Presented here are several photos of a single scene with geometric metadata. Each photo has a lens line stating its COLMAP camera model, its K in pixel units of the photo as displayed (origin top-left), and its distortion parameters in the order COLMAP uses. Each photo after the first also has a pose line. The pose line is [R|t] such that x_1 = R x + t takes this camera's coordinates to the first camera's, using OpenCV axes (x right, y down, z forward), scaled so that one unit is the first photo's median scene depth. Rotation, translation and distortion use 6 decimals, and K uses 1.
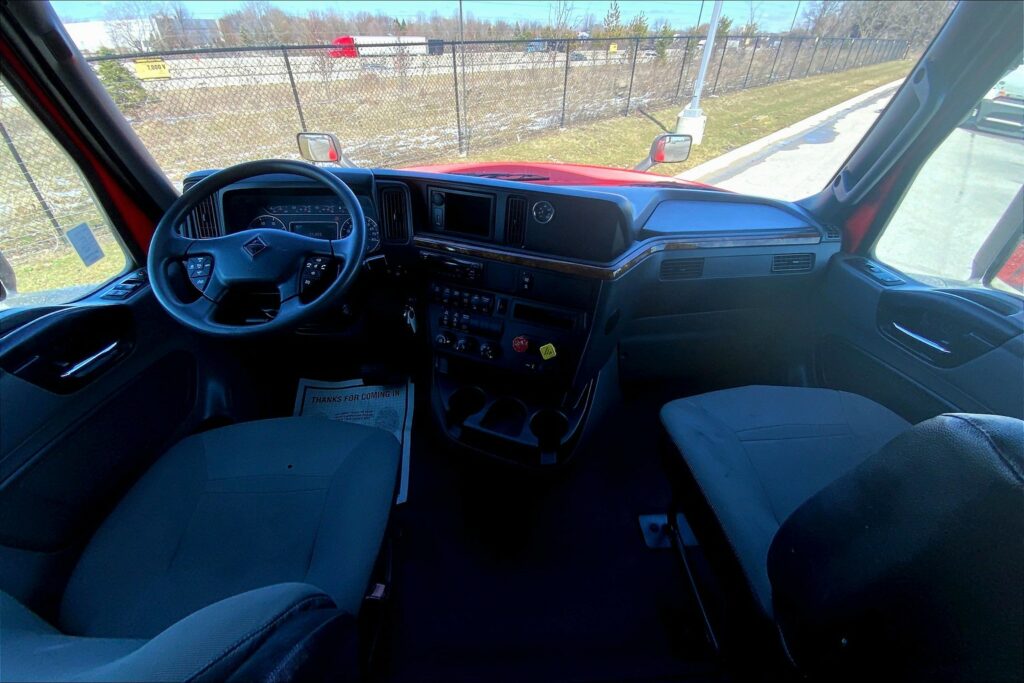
lens RADIAL K [[421.5, 0, 511.8], [0, 421.5, 345.2], [0, 0, 1]] dist [0.027487, -0.000457]
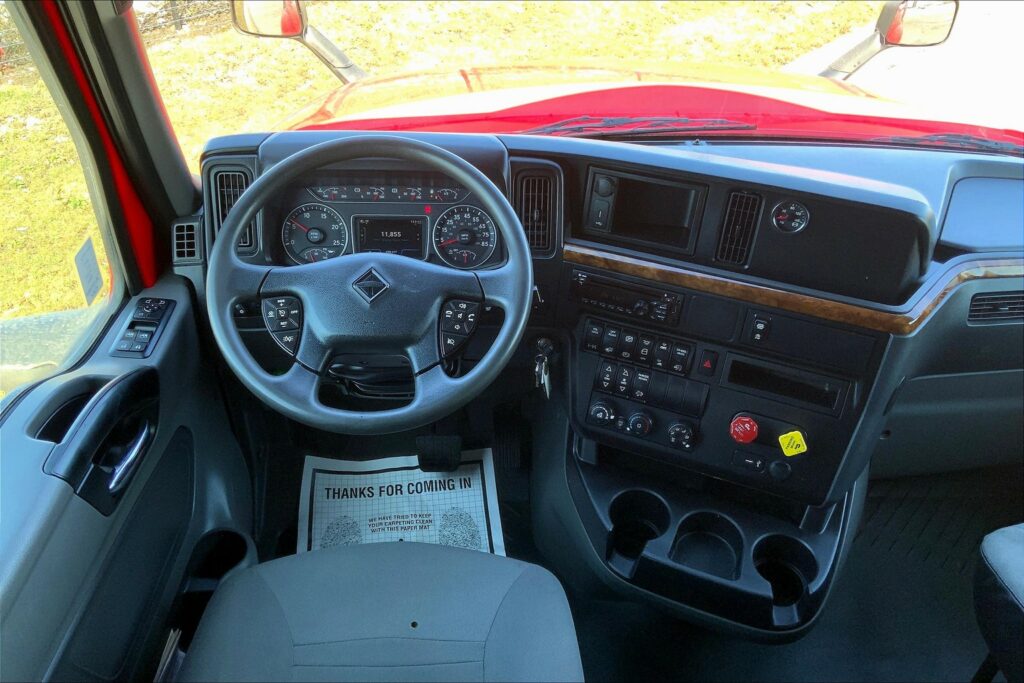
lens RADIAL K [[864.0, 0, 501.7], [0, 864.0, 338.3], [0, 0, 1]] dist [0.088913, -0.161544]
pose [[0.999818, 0.017963, -0.006353, -0.316413], [-0.017938, 0.999831, 0.004008, -0.128864], [0.006424, -0.003893, 0.999972, -0.263029]]
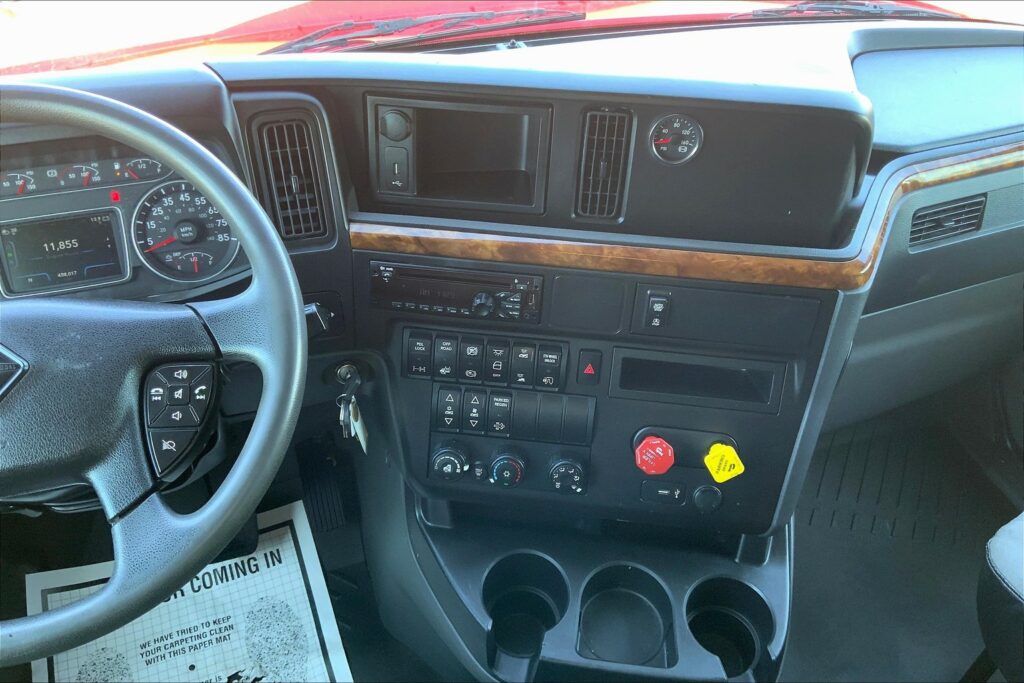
lens RADIAL K [[864.0, 0, 516.3], [0, 864.0, 346.8], [0, 0, 1]] dist [0.088913, -0.161544]
pose [[0.964806, -0.158950, 0.209486, -0.272209], [0.139323, 0.984619, 0.105425, -0.214806], [-0.223021, -0.072529, 0.972112, 0.178678]]
